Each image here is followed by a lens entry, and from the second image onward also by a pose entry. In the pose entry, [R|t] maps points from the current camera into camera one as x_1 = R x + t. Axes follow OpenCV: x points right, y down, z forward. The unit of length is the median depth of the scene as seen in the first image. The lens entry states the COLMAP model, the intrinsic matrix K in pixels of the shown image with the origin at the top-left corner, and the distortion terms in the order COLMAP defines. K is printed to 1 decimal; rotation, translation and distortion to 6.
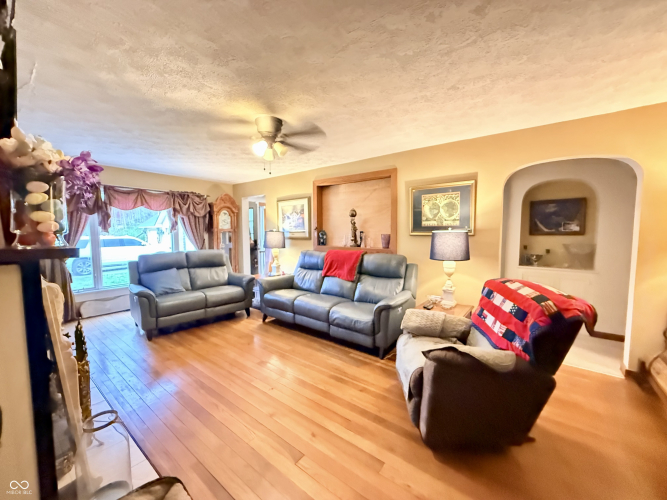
lens RADIAL K [[266.0, 0, 332.8], [0, 266.0, 250.1], [0, 0, 1]] dist [0.000977, -0.000453]
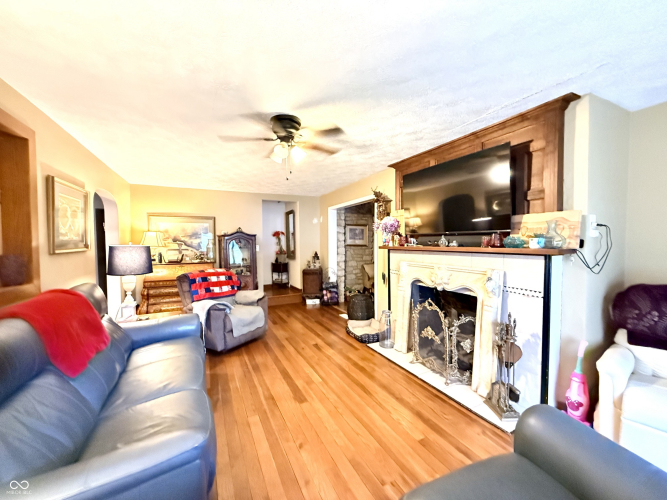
lens RADIAL K [[266.0, 0, 332.8], [0, 266.0, 250.1], [0, 0, 1]] dist [0.000977, -0.000453]
pose [[-0.900636, -0.021991, 0.434018, -0.792163], [0.025895, 0.994229, 0.104111, -0.158586], [-0.433802, 0.105005, -0.894868, 1.862321]]
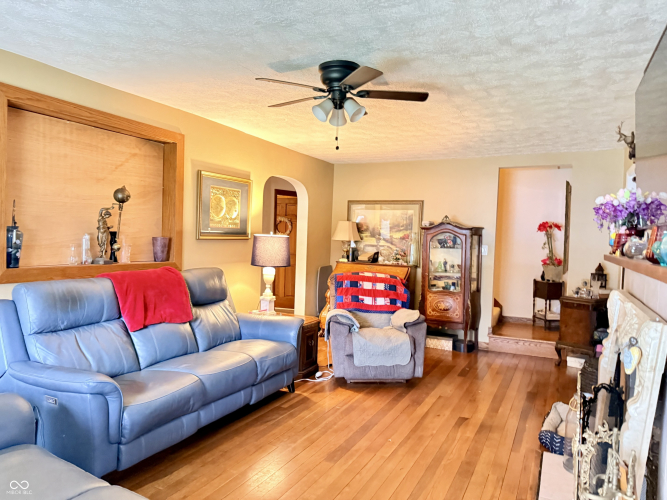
lens RADIAL K [[472.8, 0, 340.4], [0, 472.8, 251.0], [0, 0, 1]] dist [0.030970, -0.001054]
pose [[-0.202387, -0.048346, 0.978111, -1.437096], [0.037538, 0.997664, 0.057079, -0.114390], [-0.978586, 0.048268, -0.200100, 1.303807]]
